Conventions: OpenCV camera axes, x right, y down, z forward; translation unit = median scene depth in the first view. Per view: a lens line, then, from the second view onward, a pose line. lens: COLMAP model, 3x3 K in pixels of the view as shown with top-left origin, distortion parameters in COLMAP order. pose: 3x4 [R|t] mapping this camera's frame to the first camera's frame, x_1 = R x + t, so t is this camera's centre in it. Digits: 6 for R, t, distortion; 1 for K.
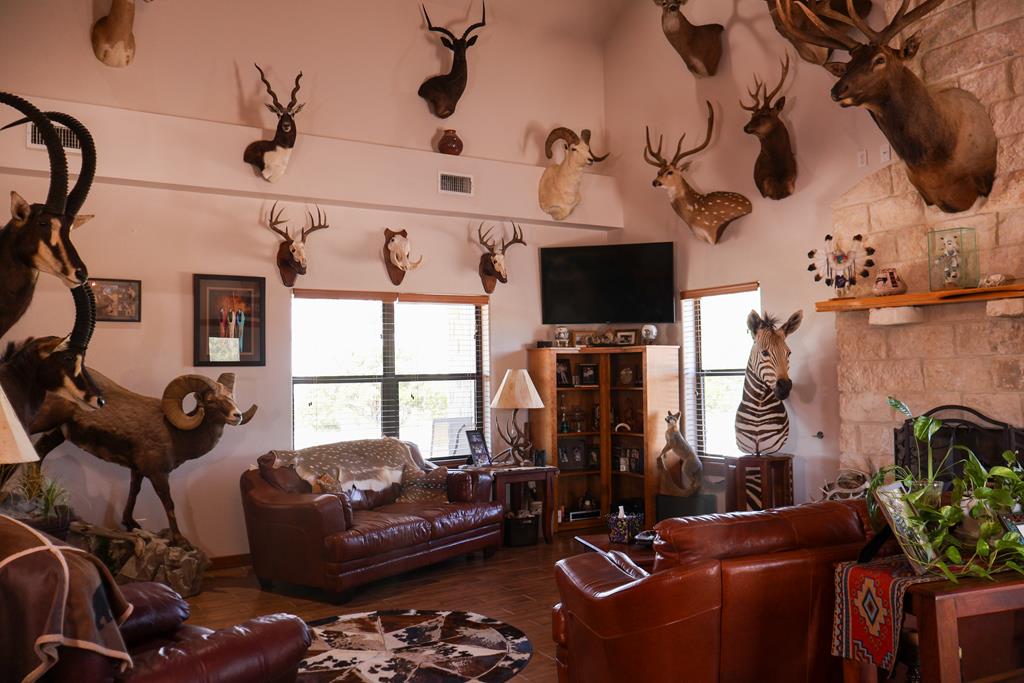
lens RADIAL K [[855.3, 0, 509.6], [0, 855.3, 342.8], [0, 0, 1]] dist [-0.008565, 0.008725]
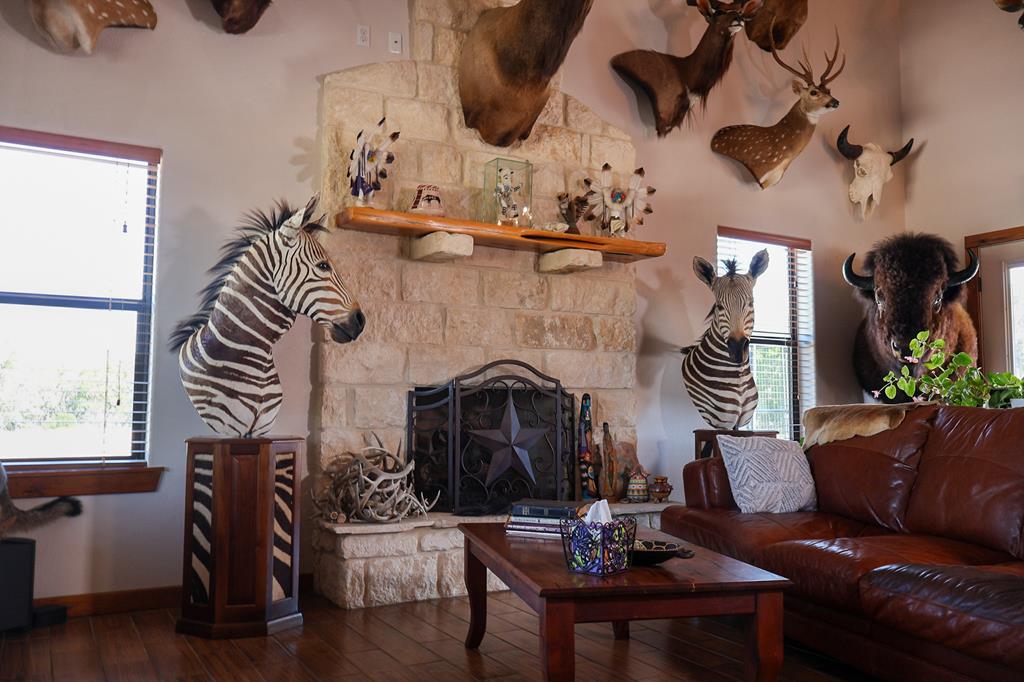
lens RADIAL K [[855.3, 0, 512.4], [0, 855.3, 342.4], [0, 0, 1]] dist [-0.008565, 0.008725]
pose [[0.041599, 0.097419, 0.994374, -0.315481], [-0.041626, 0.994540, -0.095694, 0.124715], [-0.998267, -0.037411, 0.045427, 0.860111]]
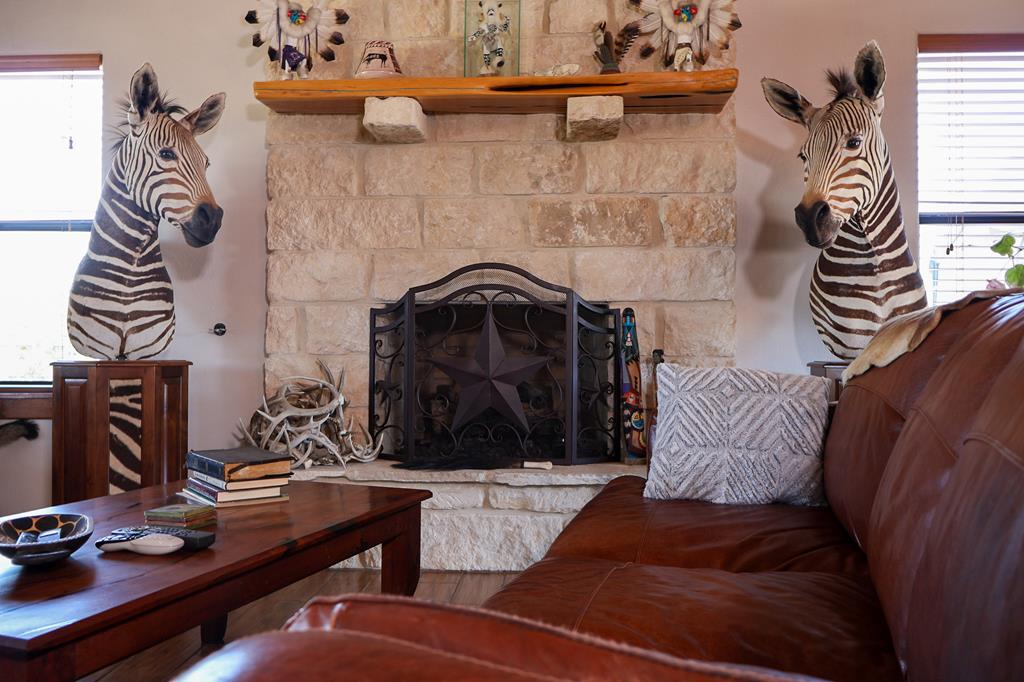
lens RADIAL K [[855.3, 0, 510.0], [0, 855.3, 345.3], [0, 0, 1]] dist [-0.008565, 0.008725]
pose [[0.579316, 0.028639, 0.814600, 0.005650], [-0.045348, 0.998967, -0.002870, 0.122169], [-0.813840, -0.035277, 0.580017, 0.550490]]
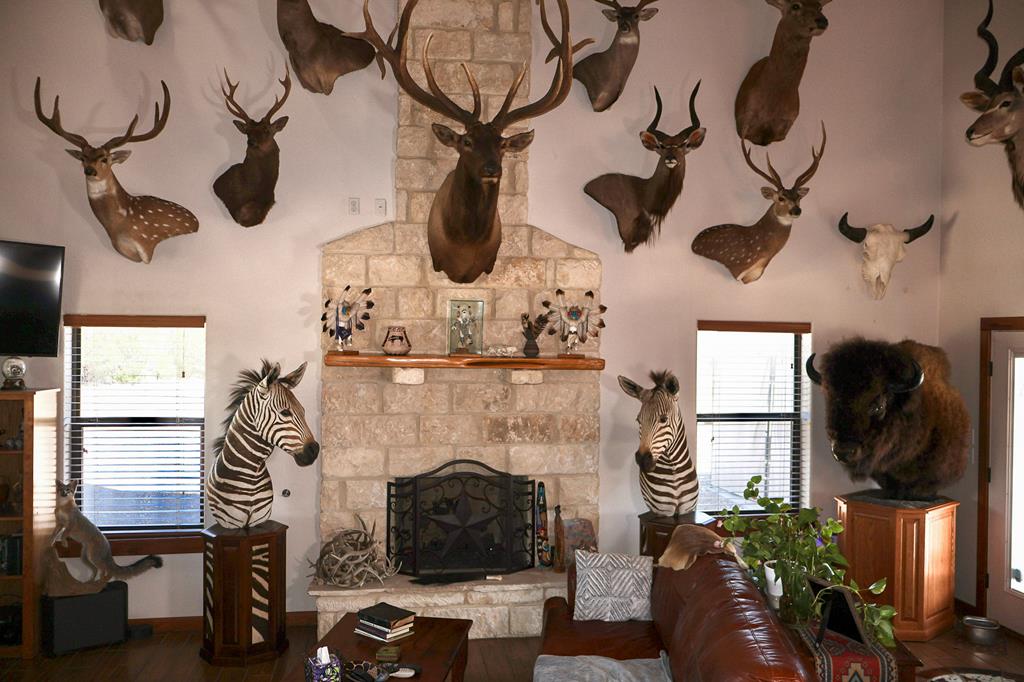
lens RADIAL K [[855.3, 0, 513.7], [0, 855.3, 347.5], [0, 0, 1]] dist [-0.008565, 0.008725]
pose [[0.388822, 0.009284, 0.921266, -0.427644], [-0.051901, 0.998582, 0.011842, -0.079303], [-0.919850, -0.052419, 0.388753, 0.465677]]
